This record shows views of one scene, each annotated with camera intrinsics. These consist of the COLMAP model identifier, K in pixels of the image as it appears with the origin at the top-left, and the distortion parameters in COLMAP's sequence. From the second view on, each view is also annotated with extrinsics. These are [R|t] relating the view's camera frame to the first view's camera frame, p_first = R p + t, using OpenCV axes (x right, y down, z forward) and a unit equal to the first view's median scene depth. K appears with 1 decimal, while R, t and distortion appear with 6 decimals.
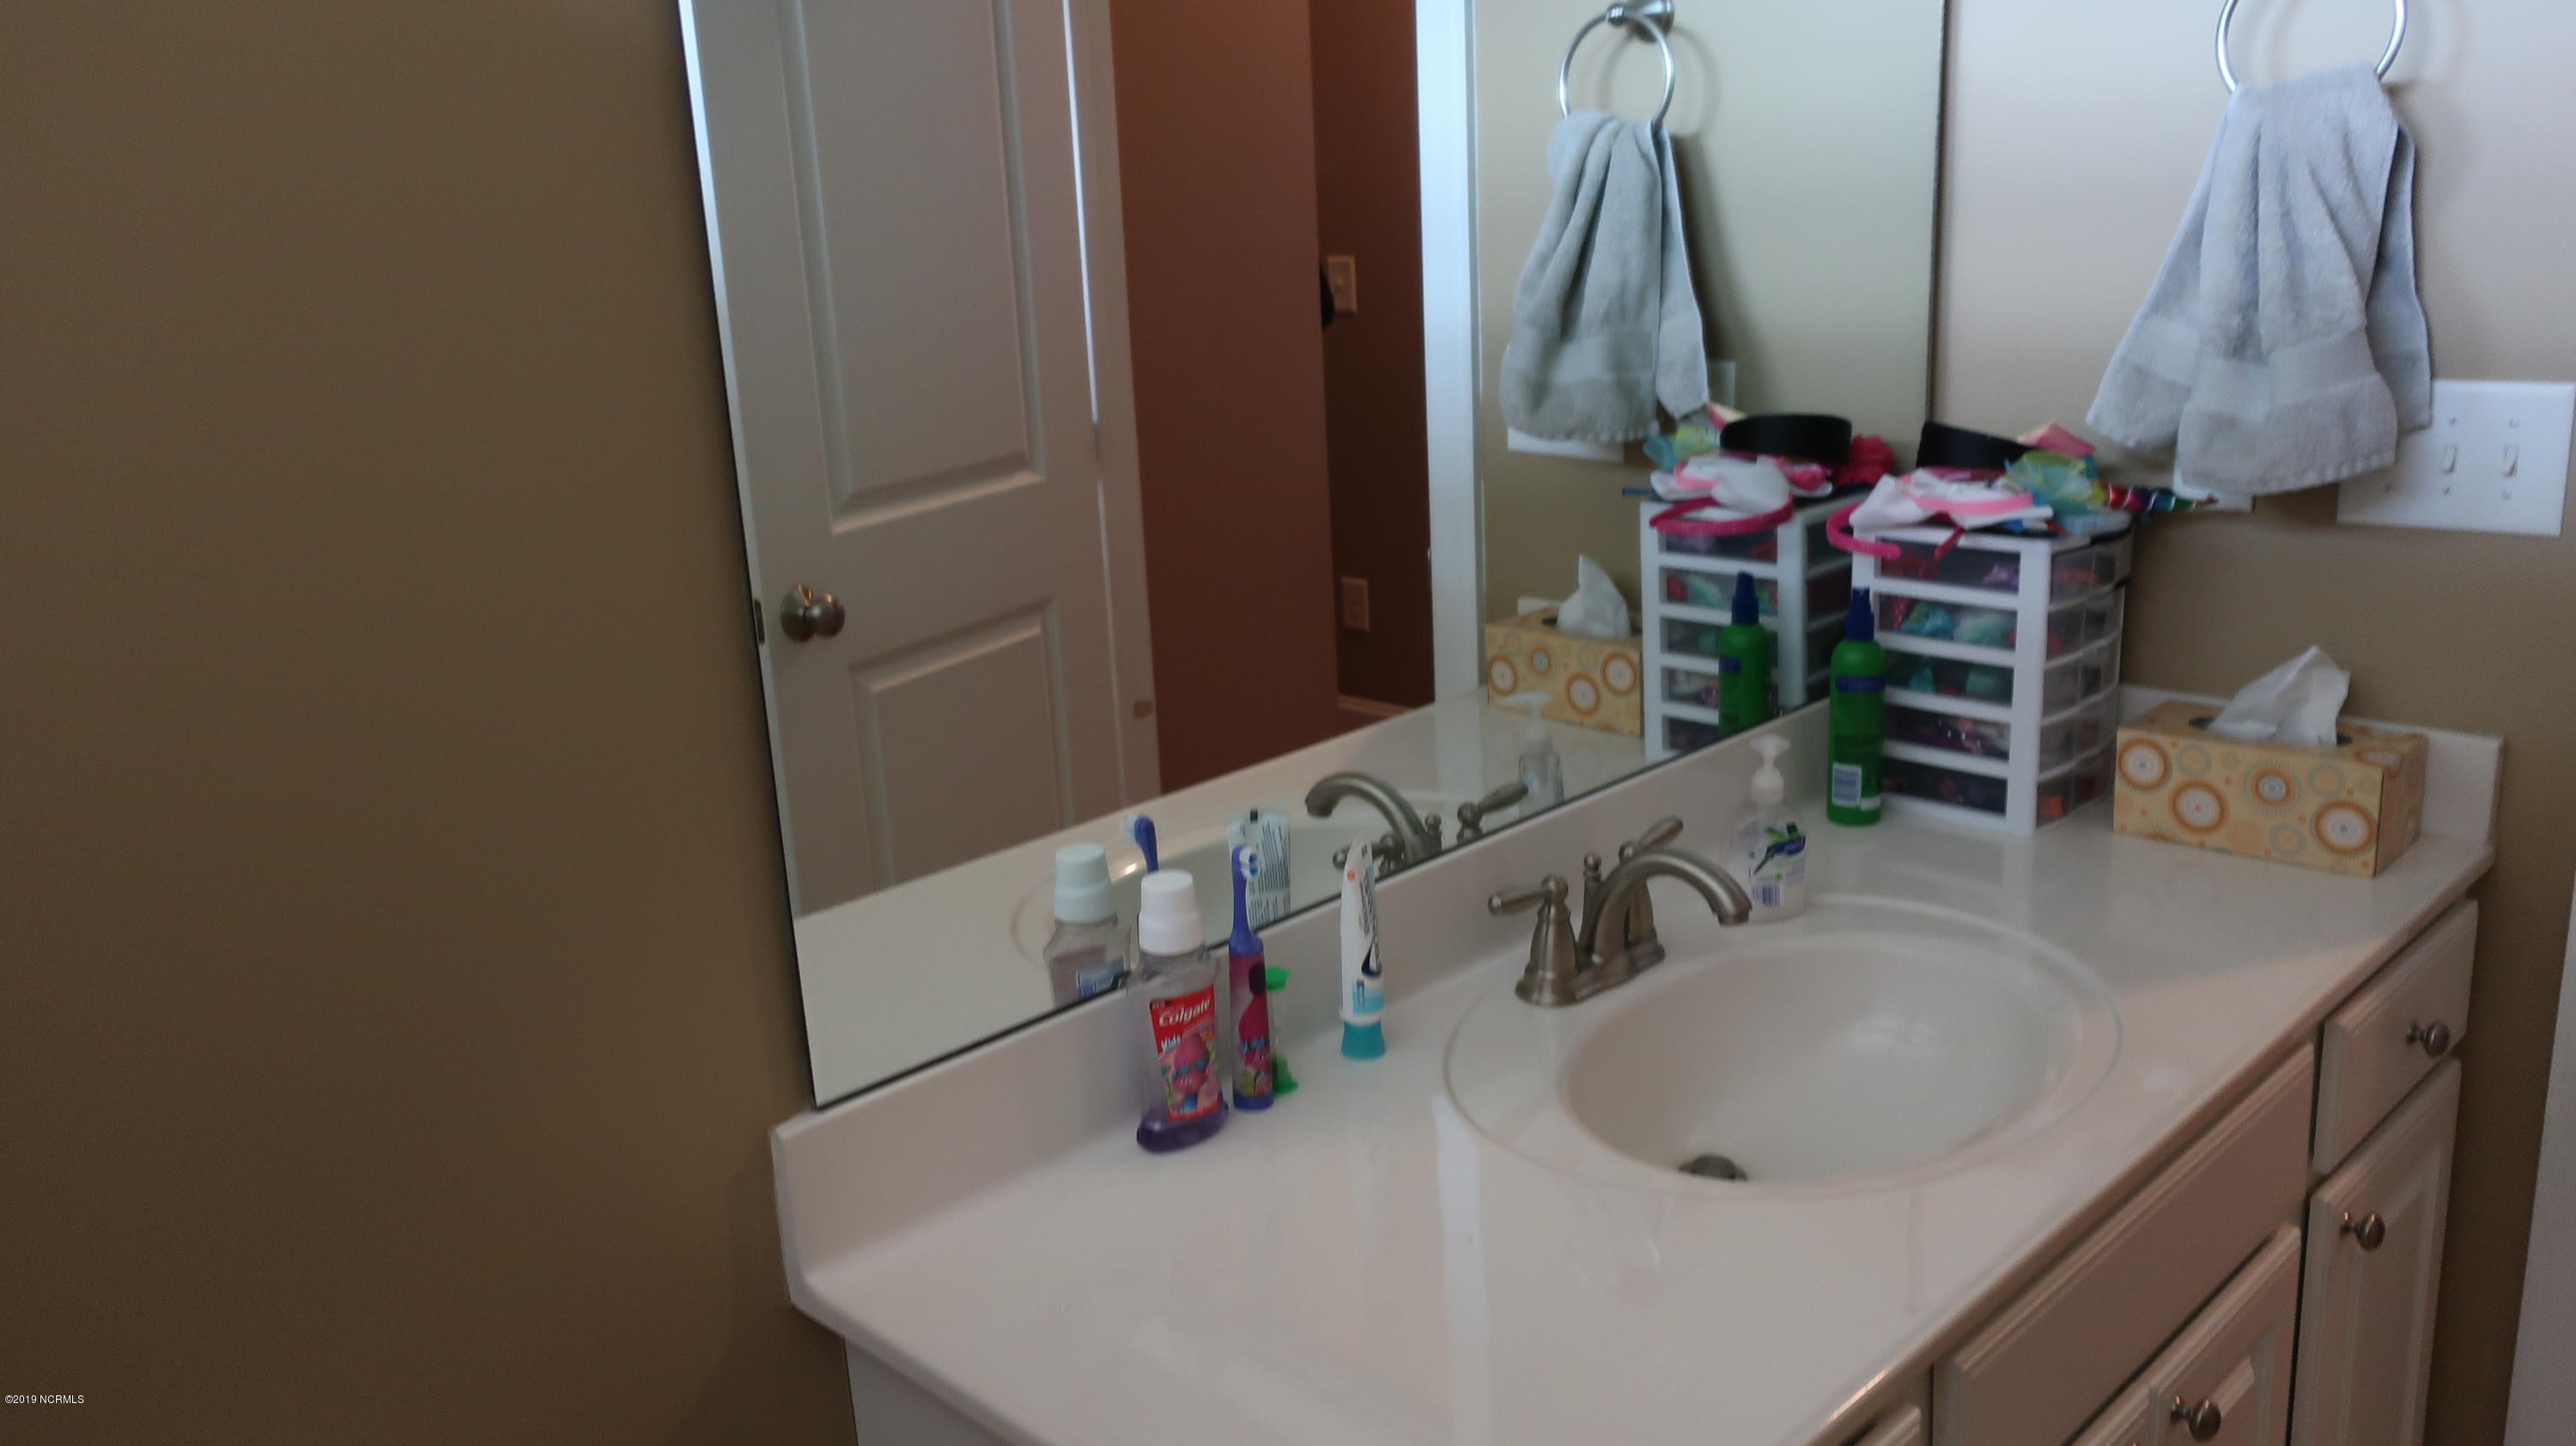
lens RADIAL K [[2050.5, 0, 1290.3], [0, 2050.5, 722.9], [0, 0, 1]] dist [0.010966, -0.007849]
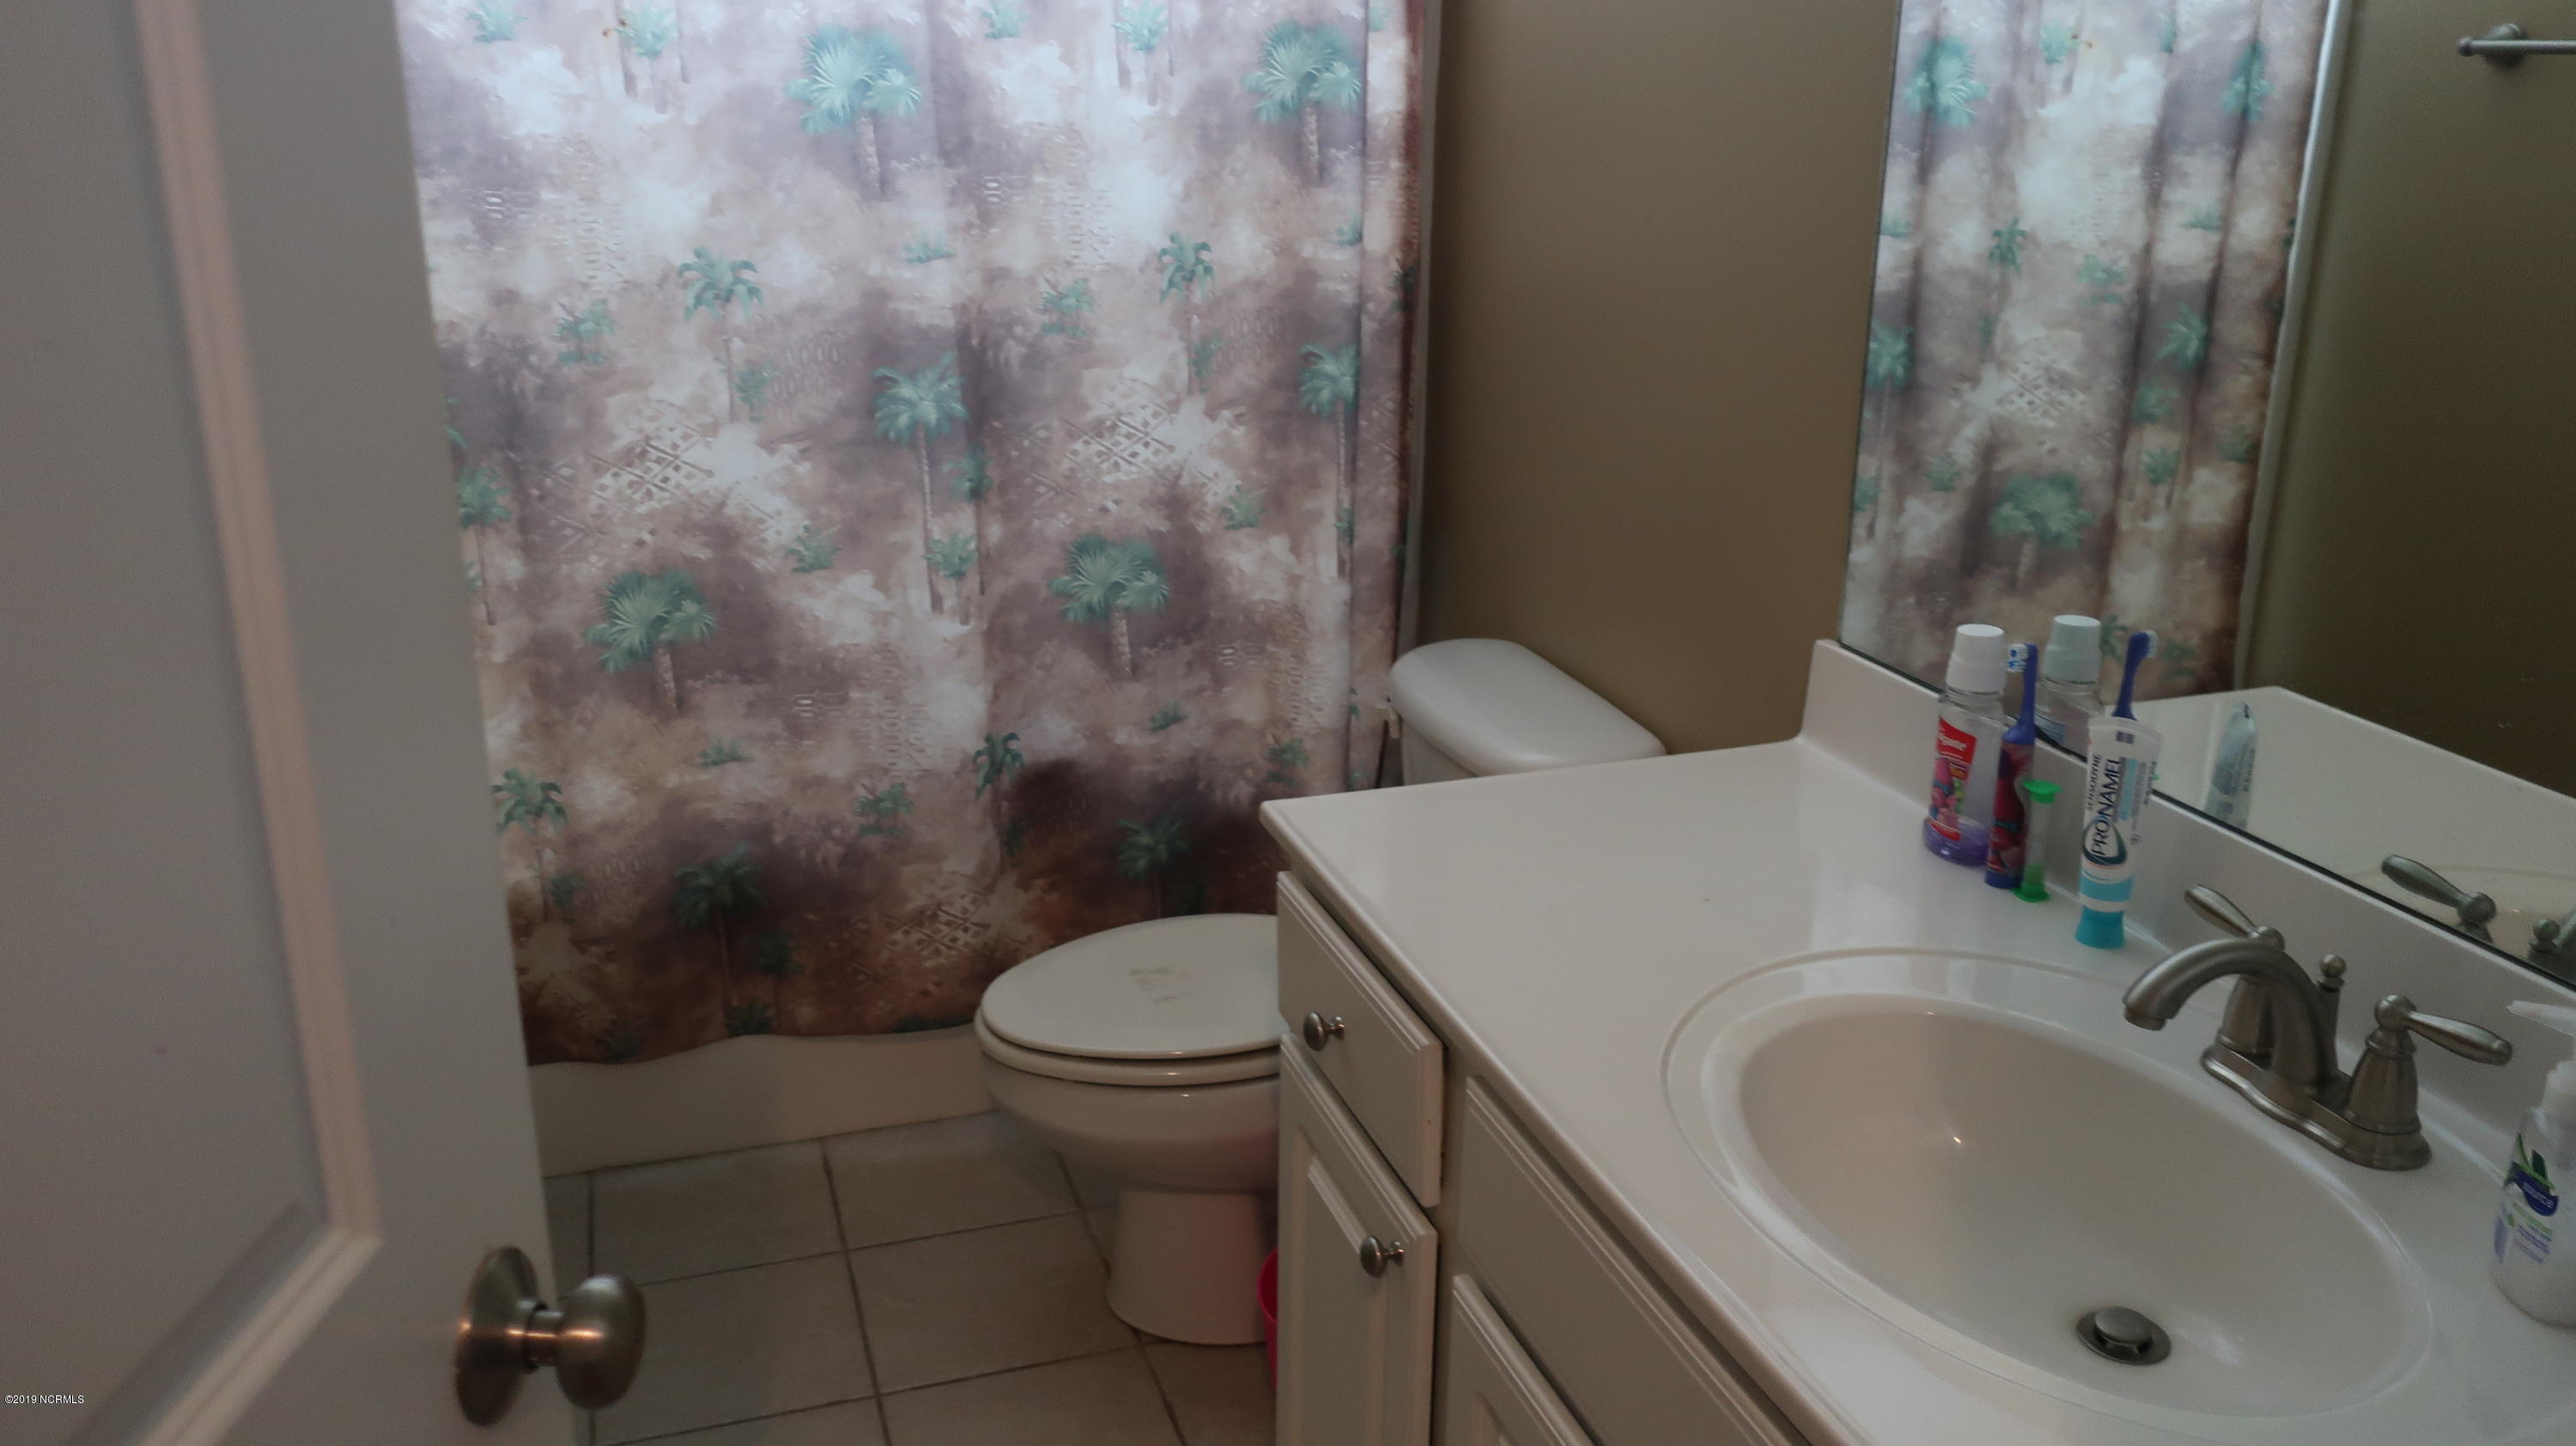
lens RADIAL K [[2050.5, 0, 1288.3], [0, 2050.5, 722.0], [0, 0, 1]] dist [0.010966, -0.007849]
pose [[-0.454338, 0.323644, -0.829959, 1.051254], [-0.216269, 0.863724, 0.455201, -0.309725], [0.864179, 0.386310, -0.322428, 0.993810]]
